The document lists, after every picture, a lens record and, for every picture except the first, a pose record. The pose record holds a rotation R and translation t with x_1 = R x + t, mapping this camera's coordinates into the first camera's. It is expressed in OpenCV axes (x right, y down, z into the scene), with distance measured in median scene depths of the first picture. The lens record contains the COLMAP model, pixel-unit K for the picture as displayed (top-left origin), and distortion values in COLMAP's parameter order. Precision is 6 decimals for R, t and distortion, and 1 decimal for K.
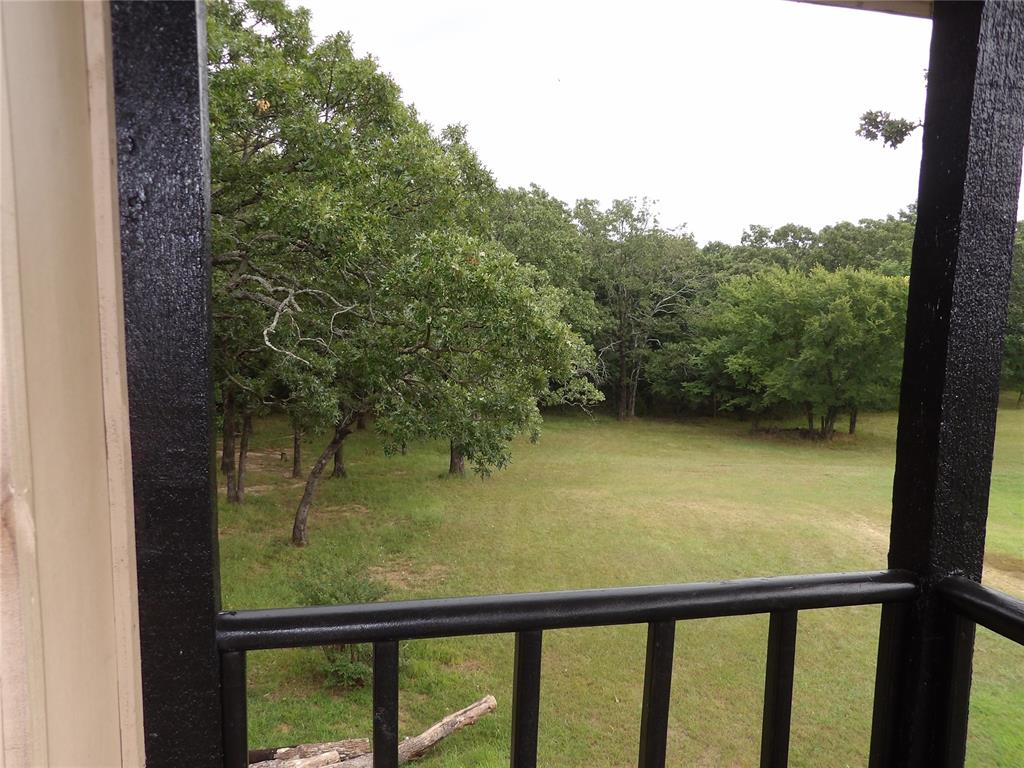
lens RADIAL K [[896.5, 0, 512.0], [0, 896.5, 384.0], [0, 0, 1]] dist [0.002922, -0.001088]
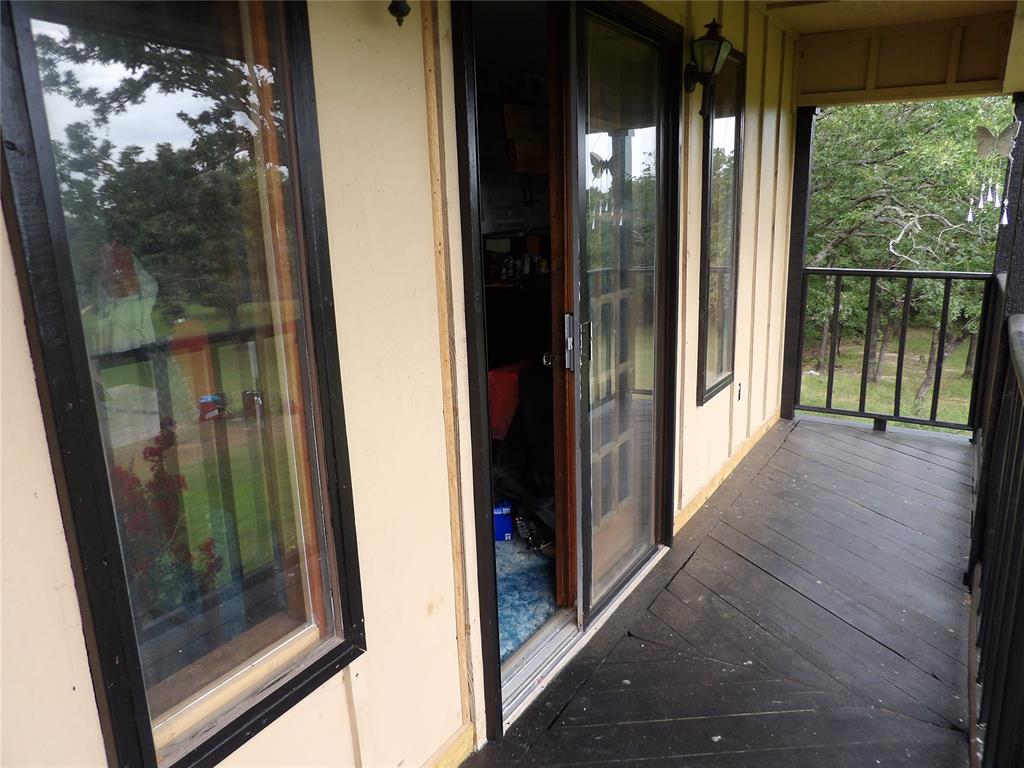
lens RADIAL K [[738.3, 0, 512.0], [0, 738.3, 384.0], [0, 0, 1]] dist [-0.036491, 0.052904]
pose [[0.708719, 0.134093, -0.692630, 0.156004], [-0.057943, 0.989517, 0.132281, 0.049159], [0.703107, -0.053617, 0.709060, -0.336419]]
